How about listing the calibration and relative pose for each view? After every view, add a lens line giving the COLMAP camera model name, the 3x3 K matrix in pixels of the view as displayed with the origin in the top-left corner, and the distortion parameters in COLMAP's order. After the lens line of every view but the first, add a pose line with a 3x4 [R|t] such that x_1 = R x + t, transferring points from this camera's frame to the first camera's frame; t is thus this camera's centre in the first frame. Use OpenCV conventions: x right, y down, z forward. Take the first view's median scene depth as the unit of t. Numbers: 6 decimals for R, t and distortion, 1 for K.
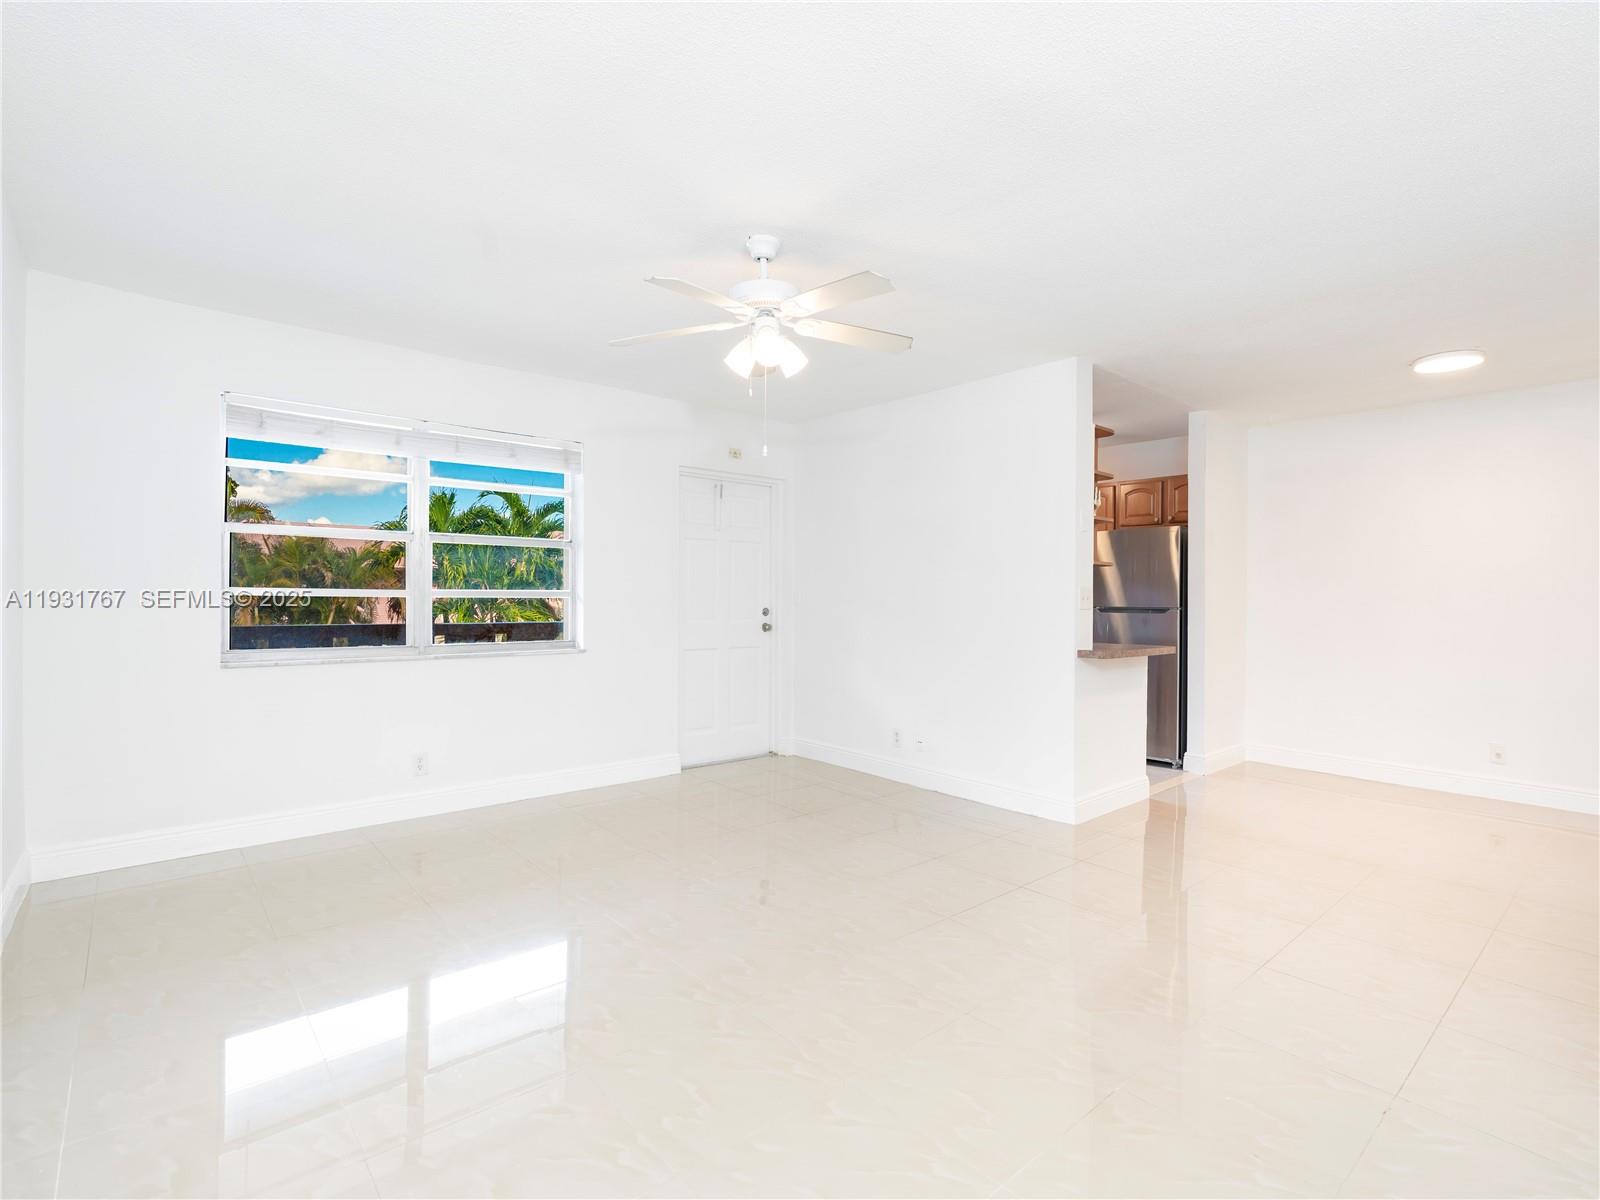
lens RADIAL K [[778.5, 0, 899.5], [0, 778.5, 598.8], [0, 0, 1]] dist [0.002252, 0.000230]
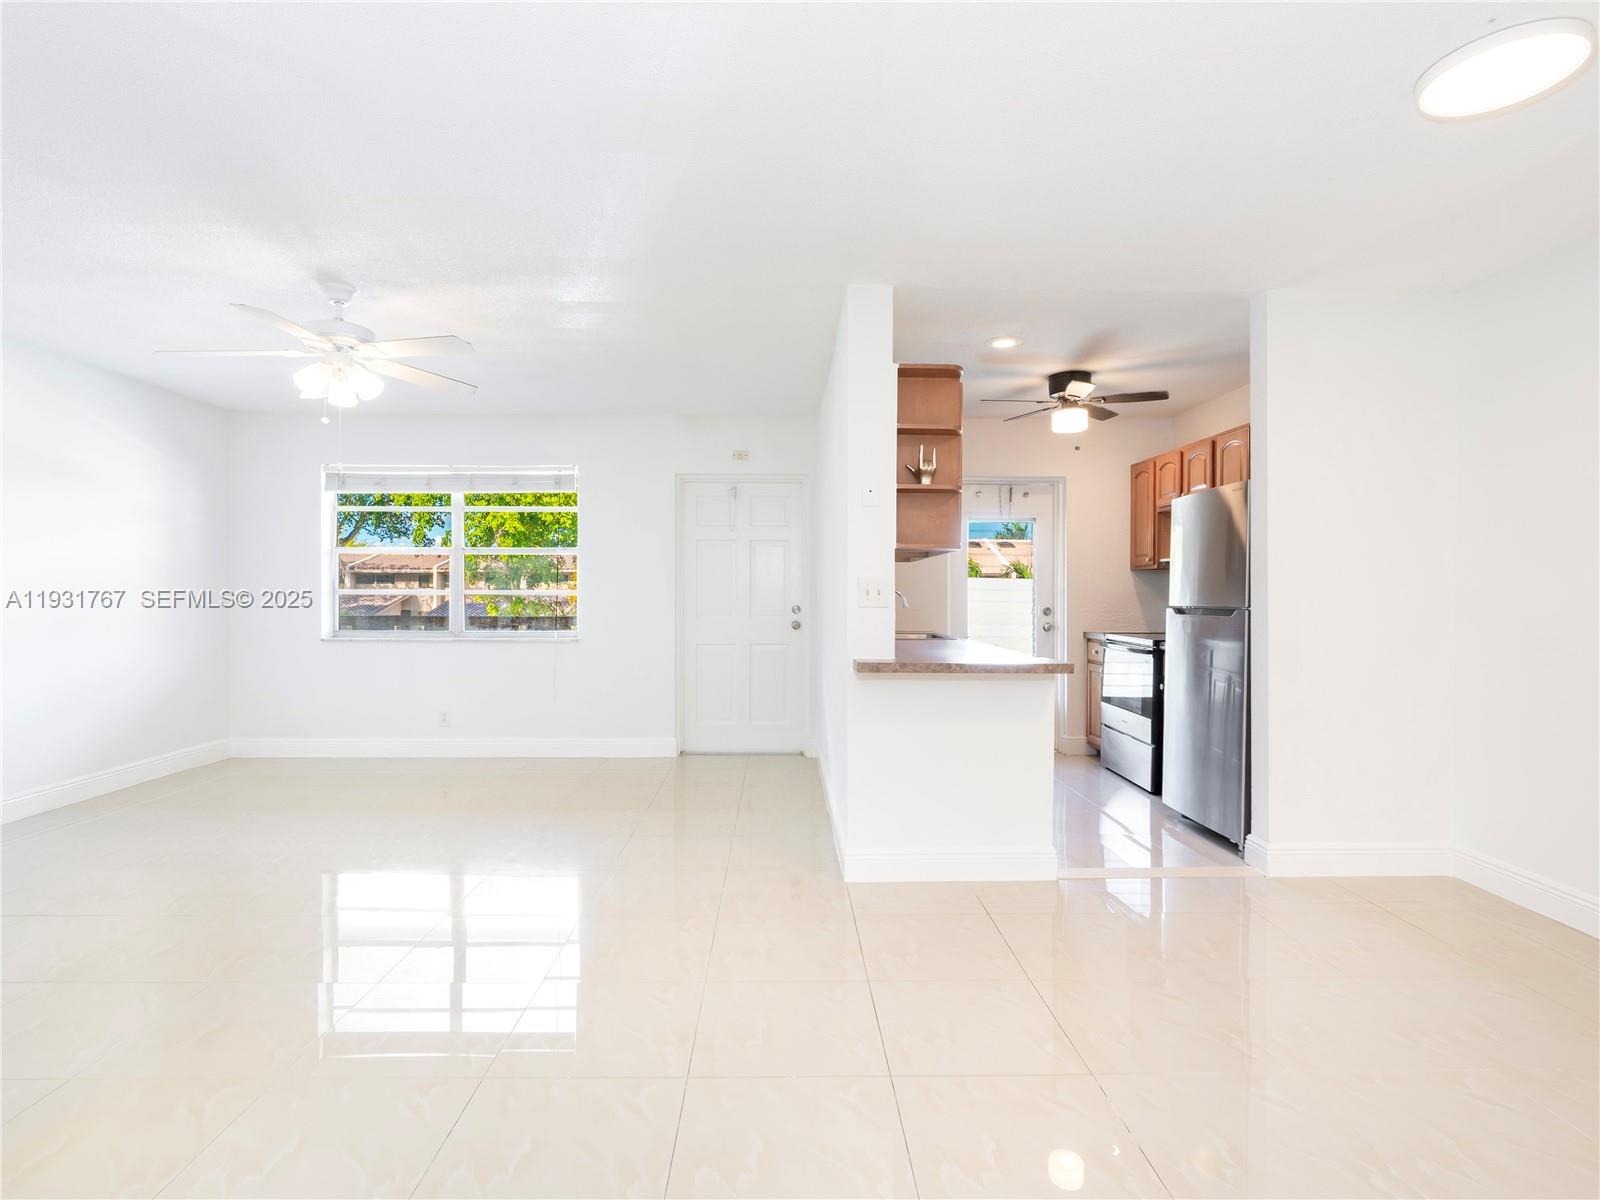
lens RADIAL K [[802.7, 0, 783.3], [0, 802.7, 604.4], [0, 0, 1]] dist [0.002089, 0.000614]
pose [[0.728480, 0.001196, -0.685066, 0.698437], [0.003008, 0.999983, 0.004945, 0.007394], [0.685060, -0.005663, 0.728464, 0.332259]]
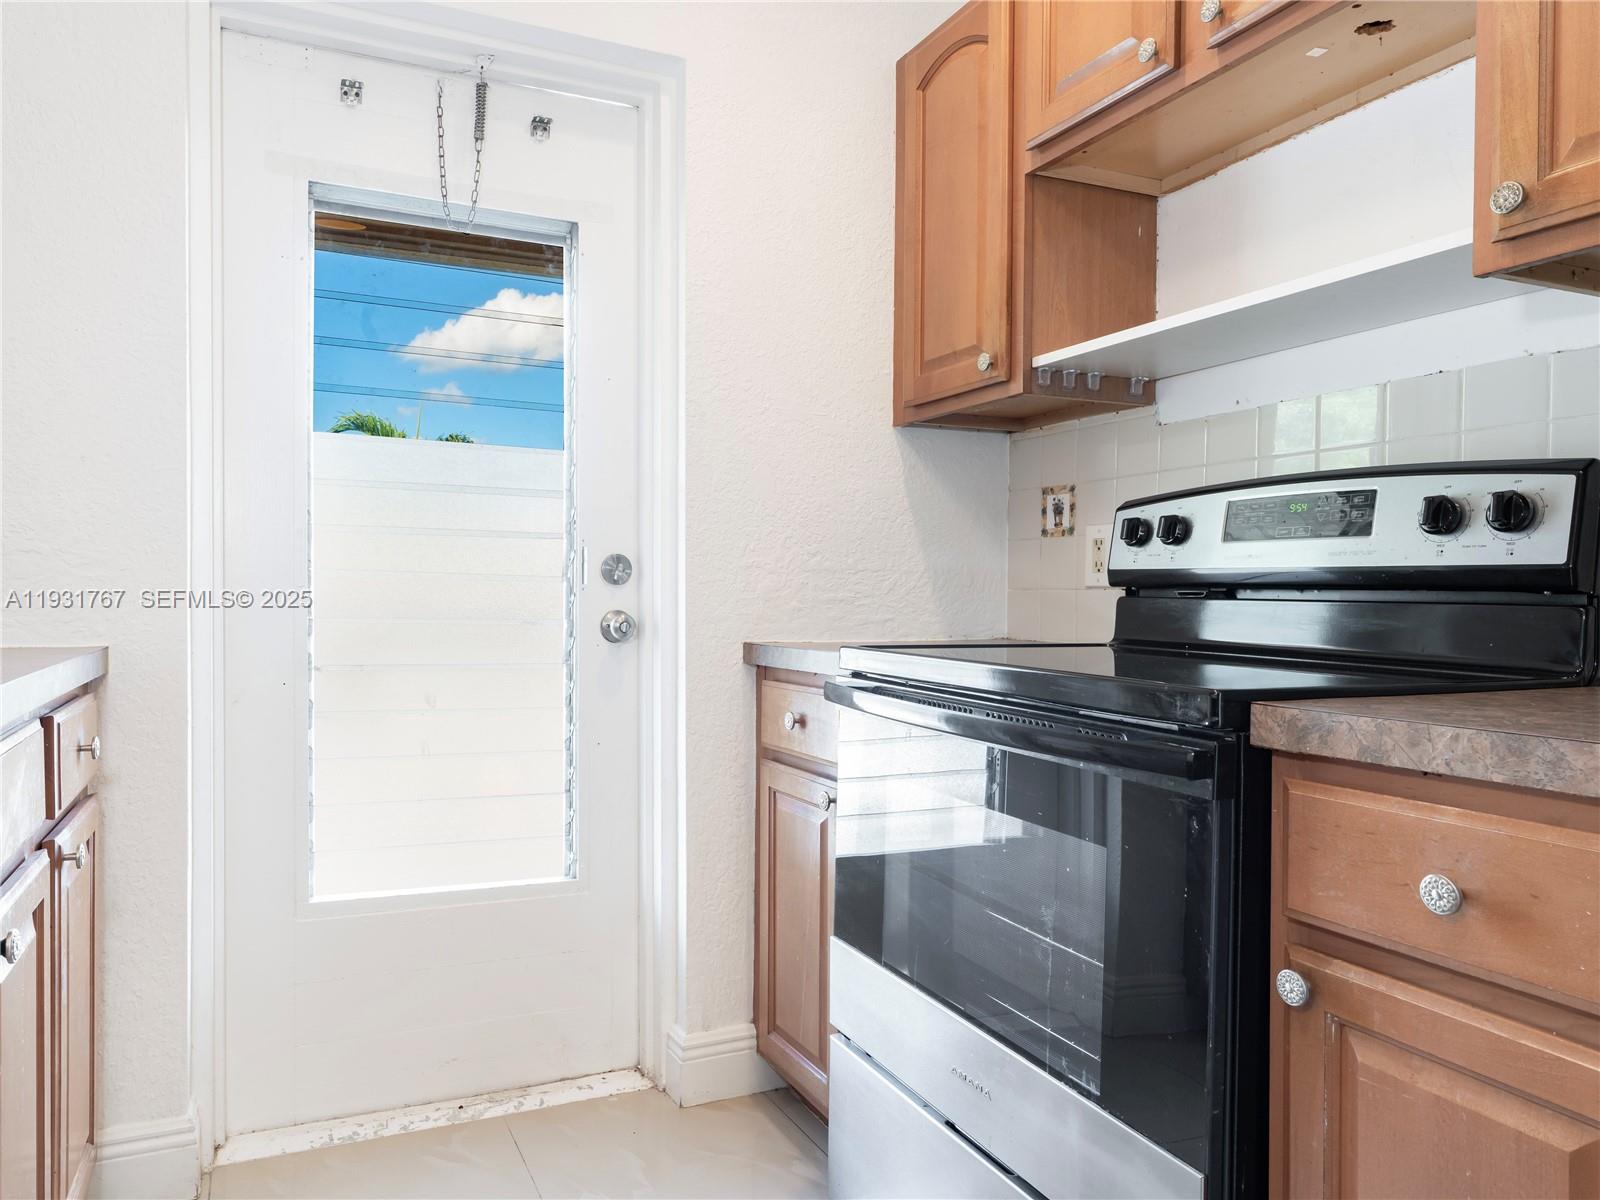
lens RADIAL K [[1089.8, 0, 729.2], [0, 1089.8, 600.0], [0, 0, 1]] dist [-0.000735, -0.001185]
pose [[0.939365, 0.000615, -0.342919, 0.357878], [0.000513, 0.999995, 0.003197, 0.035998], [0.342919, -0.003179, 0.939360, 1.077009]]
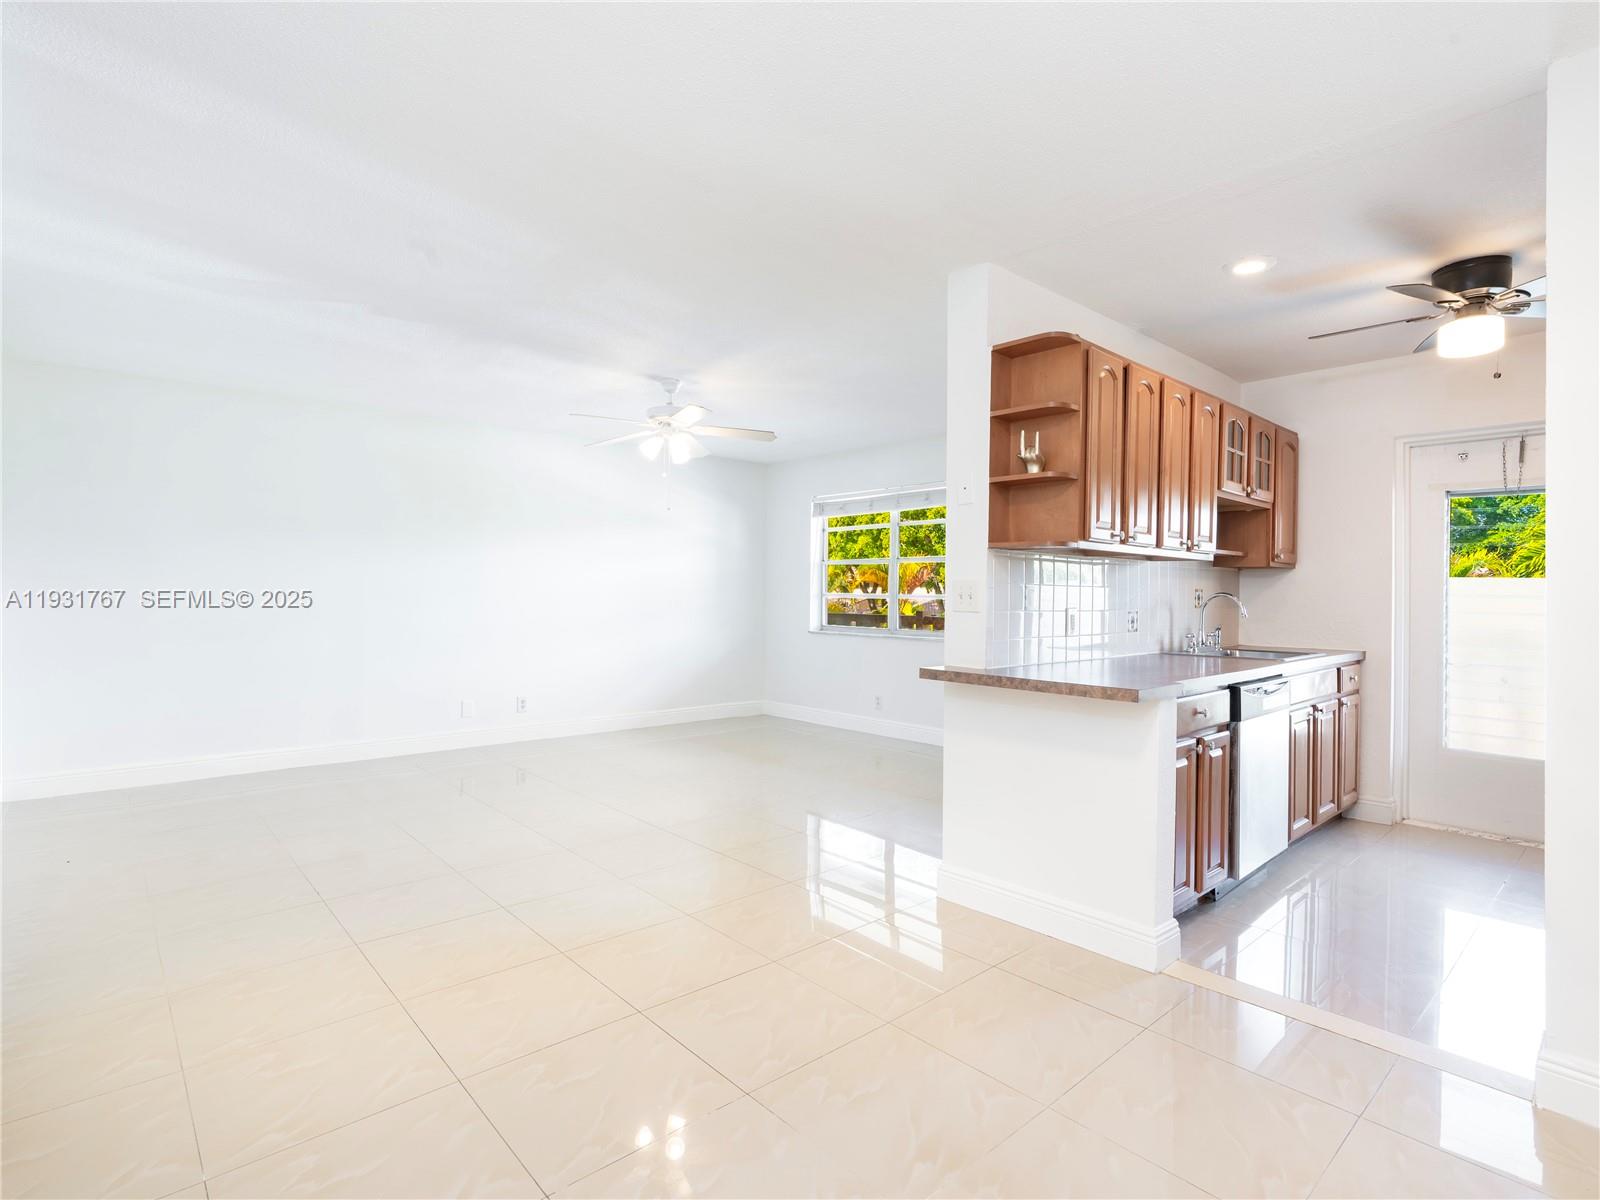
lens RADIAL K [[793.7, 0, 800.0], [0, 793.7, 600.0], [0, 0, 1]] dist [-0.011888, 0.000543]
pose [[-0.024433, -0.003681, -0.999695, 0.911577], [-0.013060, 0.999909, -0.003363, 0.007756], [0.999616, 0.012974, -0.024478, 0.749663]]
